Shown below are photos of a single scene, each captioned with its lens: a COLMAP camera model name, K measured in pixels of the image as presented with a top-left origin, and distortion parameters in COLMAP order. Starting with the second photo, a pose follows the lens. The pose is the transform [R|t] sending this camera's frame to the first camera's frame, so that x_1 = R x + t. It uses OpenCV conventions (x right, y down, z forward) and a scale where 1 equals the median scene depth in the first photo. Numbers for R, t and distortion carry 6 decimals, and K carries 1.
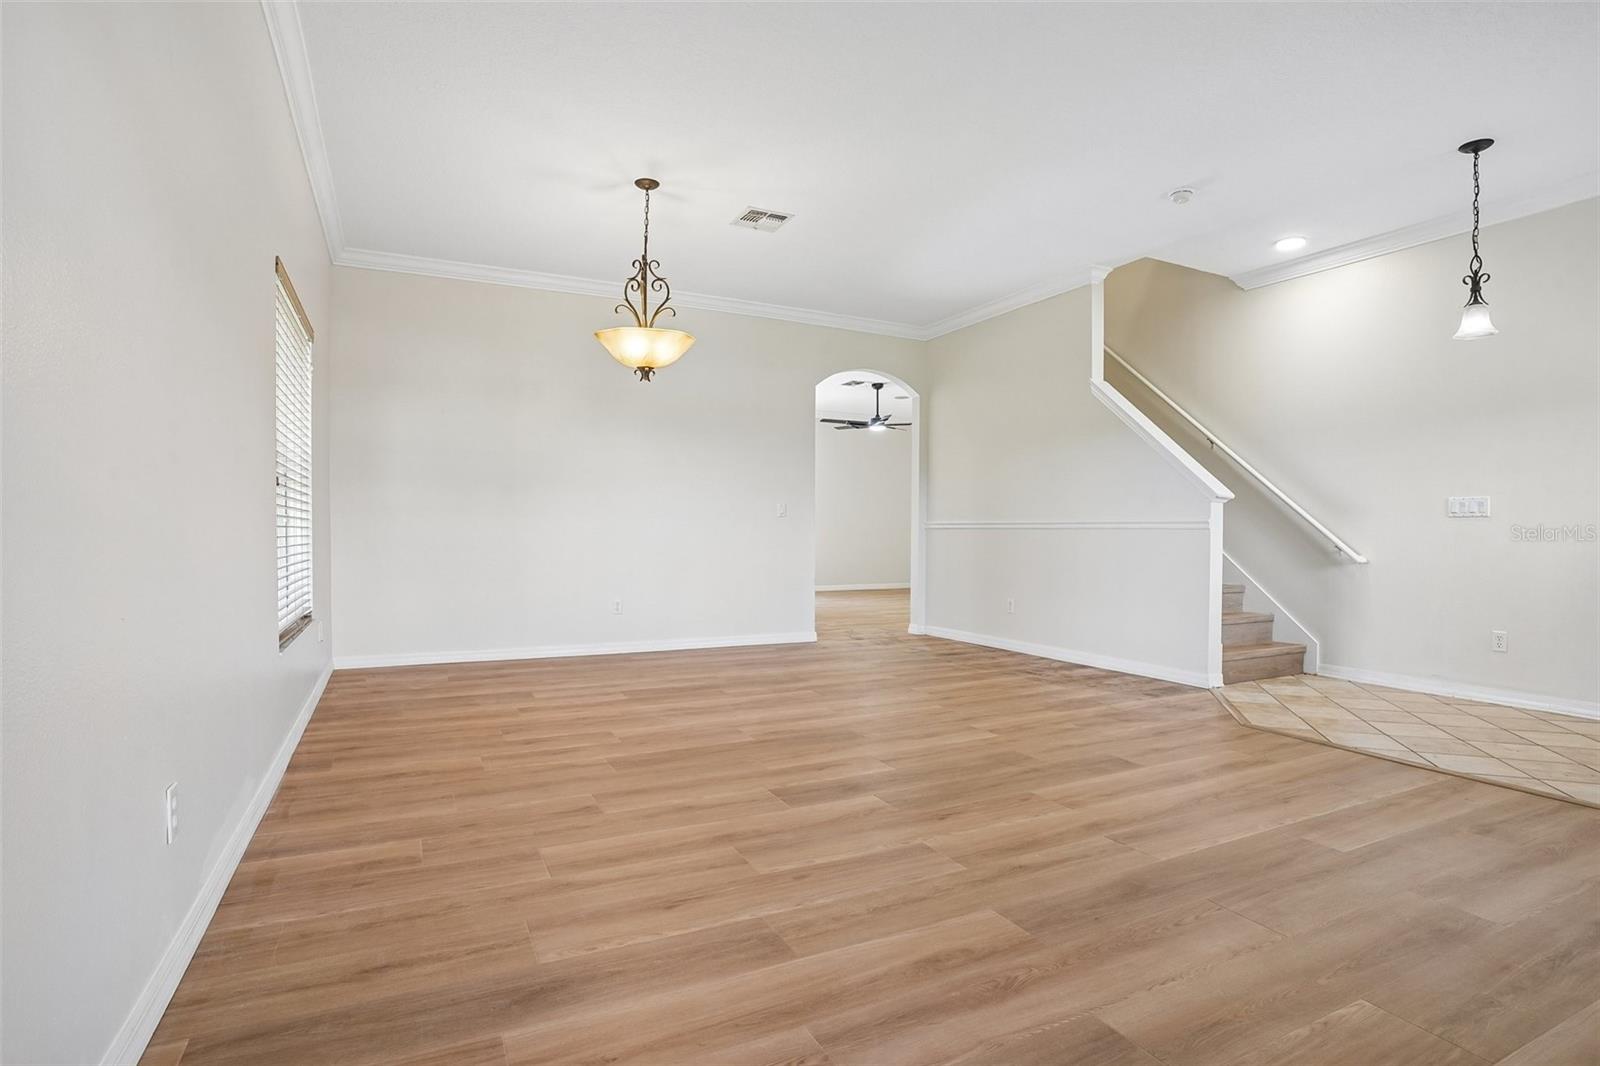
lens RADIAL K [[790.3, 0, 802.5], [0, 790.3, 530.5], [0, 0, 1]] dist [-0.043932, 0.015051]
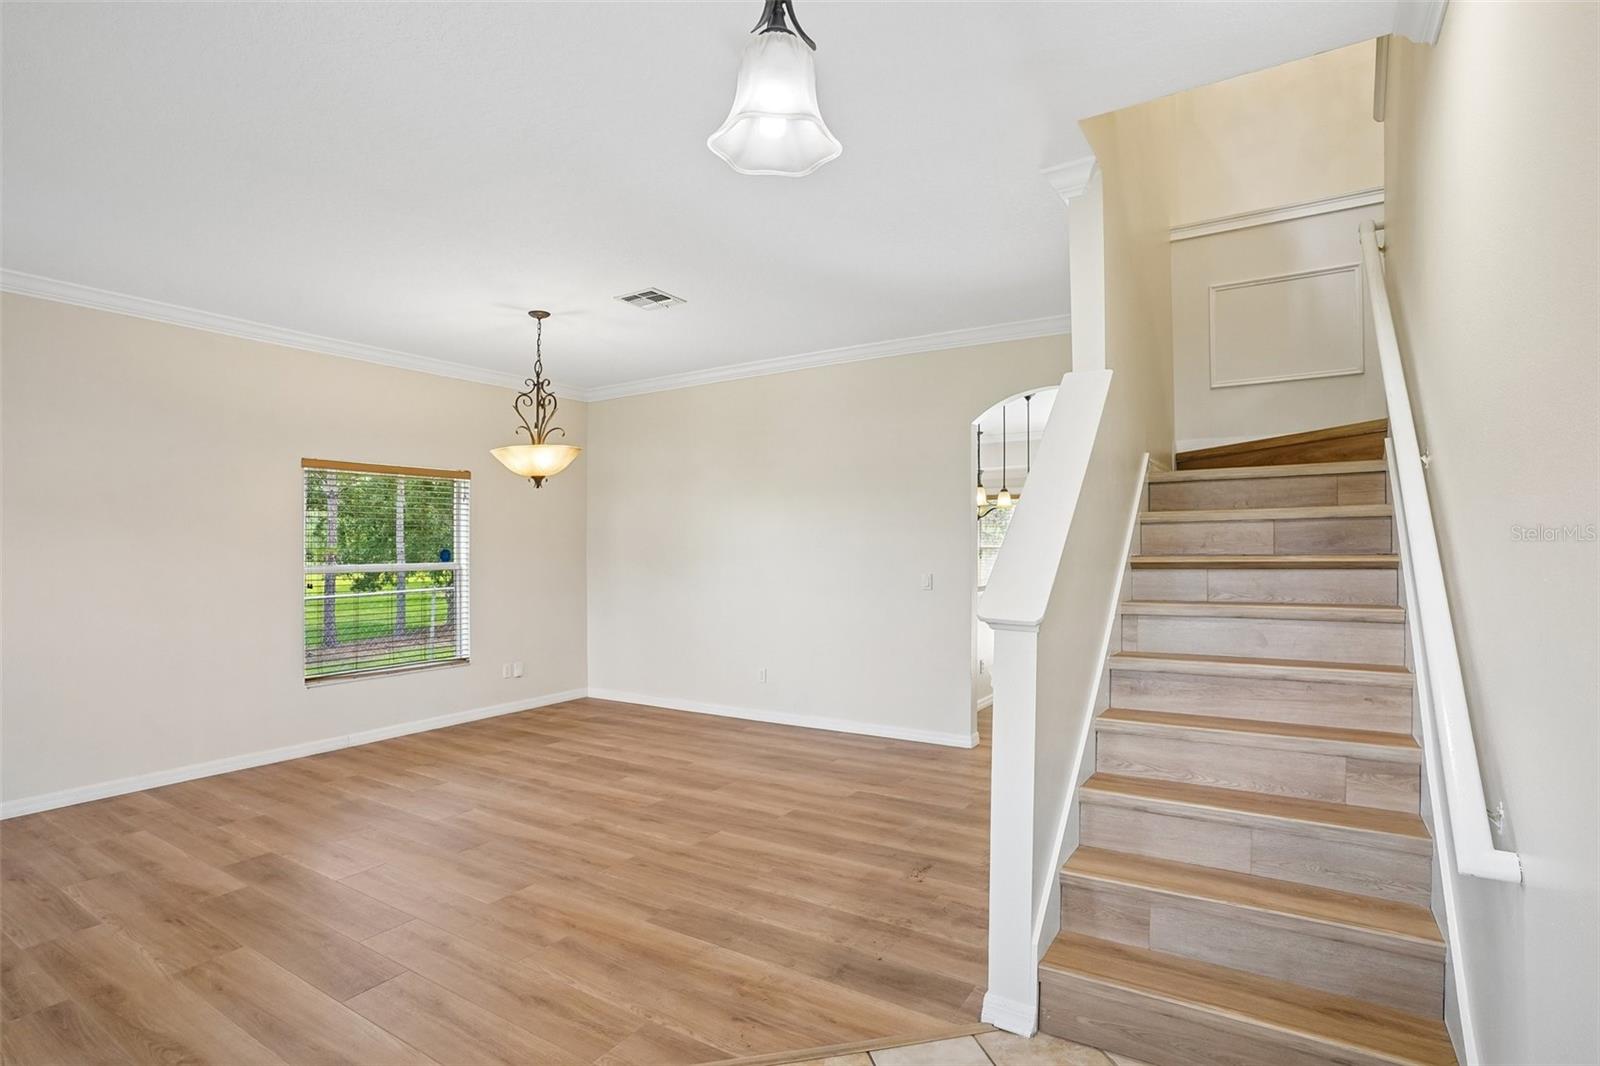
lens RADIAL K [[790.3, 0, 805.4], [0, 790.3, 541.5], [0, 0, 1]] dist [-0.043932, 0.015051]
pose [[0.515847, -0.013135, -0.856580, 1.372874], [0.009929, 0.999907, -0.009353, -0.136320], [0.856623, -0.003680, 0.515930, 1.040615]]
